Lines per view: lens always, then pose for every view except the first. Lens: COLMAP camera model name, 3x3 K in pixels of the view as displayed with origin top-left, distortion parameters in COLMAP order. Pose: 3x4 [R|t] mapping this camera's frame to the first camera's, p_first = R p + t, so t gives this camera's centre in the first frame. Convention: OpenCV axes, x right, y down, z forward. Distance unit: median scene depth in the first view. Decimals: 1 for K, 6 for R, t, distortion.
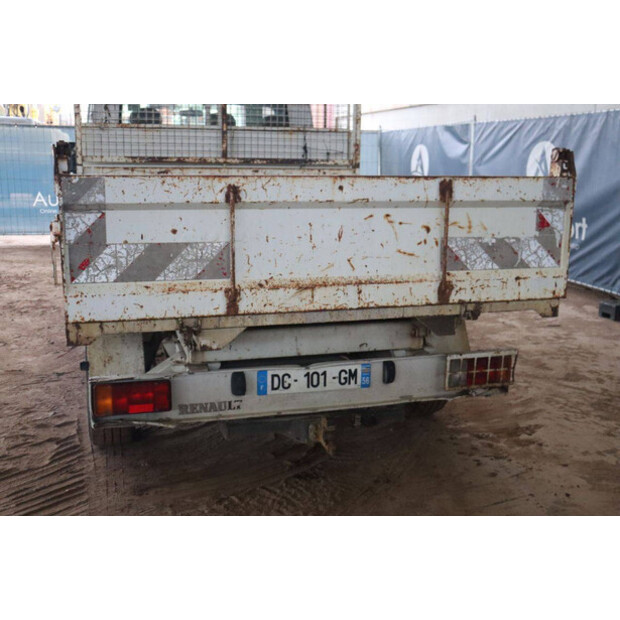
lens RADIAL K [[711.6, 0, 310.0], [0, 711.6, 310.0], [0, 0, 1]] dist [-0.007929, 0.046680]
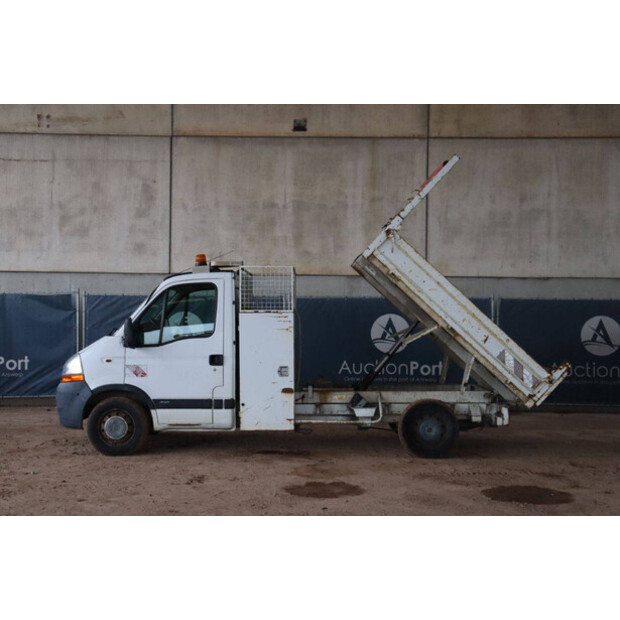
lens RADIAL K [[877.2, 0, 310.0], [0, 877.2, 310.0], [0, 0, 1]] dist [0.023035, 0.395807]
pose [[0.286719, -0.002382, 0.958012, -3.708821], [0.198062, 0.978540, -0.056844, -0.224209], [-0.937317, 0.206044, 0.281038, 0.624233]]
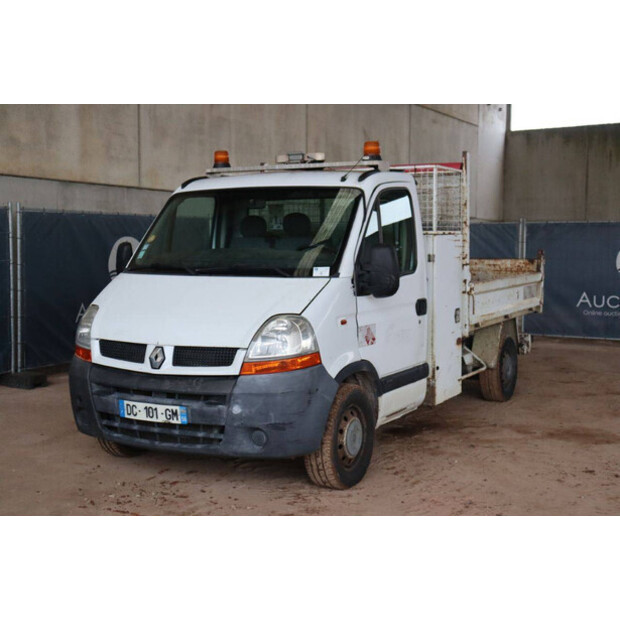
lens RADIAL K [[857.2, 0, 310.0], [0, 857.2, 310.0], [0, 0, 1]] dist [0.065314, 0.038128]
pose [[-0.702214, -0.067633, 0.708746, -1.949477], [0.141021, 0.962542, 0.231573, -0.829355], [-0.697860, 0.262562, -0.666373, 3.569378]]
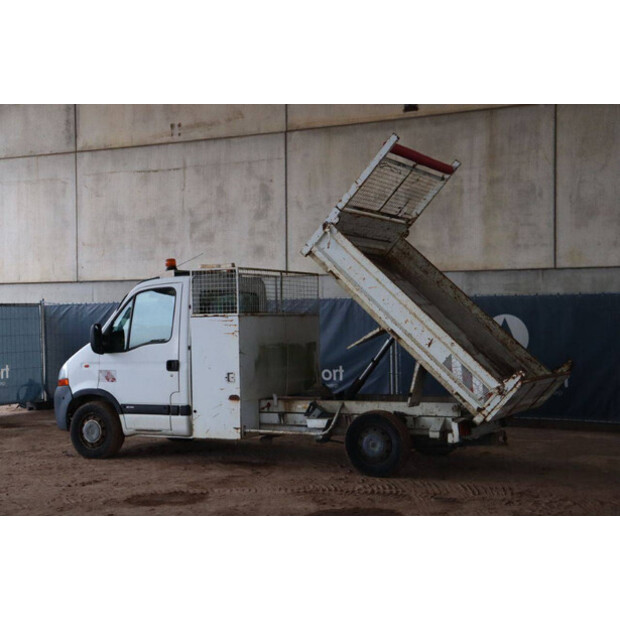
lens RADIAL K [[1004.0, 0, 310.0], [0, 1004.0, 310.0], [0, 0, 1]] dist [0.129815, 0.040522]
pose [[0.685504, -0.009841, 0.728002, -3.008532], [0.170176, 0.974377, -0.147070, 0.141815], [-0.707901, 0.224705, 0.669614, -1.004879]]
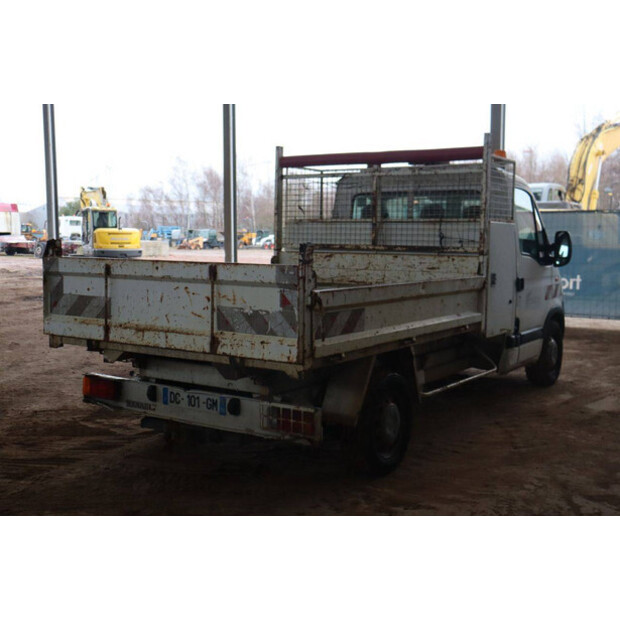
lens RADIAL K [[767.4, 0, 310.0], [0, 767.4, 310.0], [0, 0, 1]] dist [-0.004701, 0.198519]
pose [[0.649031, 0.070431, -0.757495, 1.367036], [-0.157781, 0.986517, -0.043463, -0.054641], [0.744220, 0.147727, 0.651393, 0.152486]]
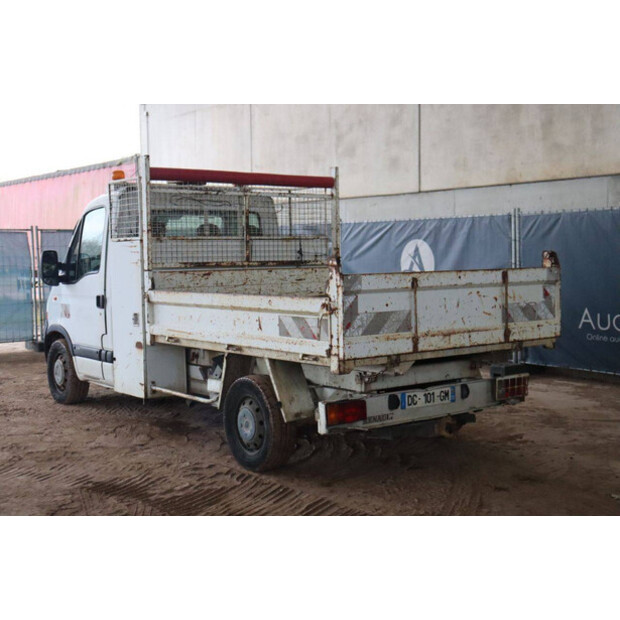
lens RADIAL K [[877.2, 0, 310.0], [0, 877.2, 310.0], [0, 0, 1]] dist [0.023035, 0.395807]
pose [[0.938807, -0.048207, 0.341054, -0.936554], [0.096588, 0.987276, -0.126324, 0.131394], [-0.330624, 0.151536, 0.931517, -0.795007]]
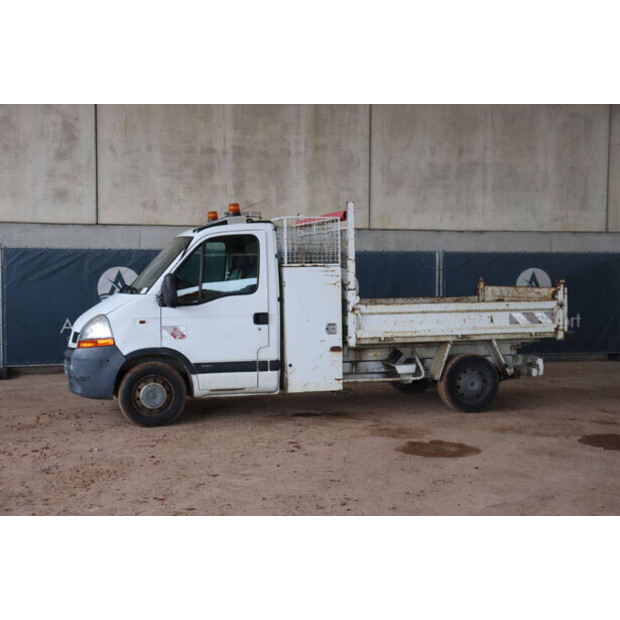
lens RADIAL K [[907.4, 0, 310.0], [0, 907.4, 310.0], [0, 0, 1]] dist [0.080670, 0.094067]
pose [[0.013671, -0.053007, 0.998501, -3.795069], [0.212171, 0.976008, 0.048908, -0.446817], [-0.977137, 0.211184, 0.024589, 1.683112]]
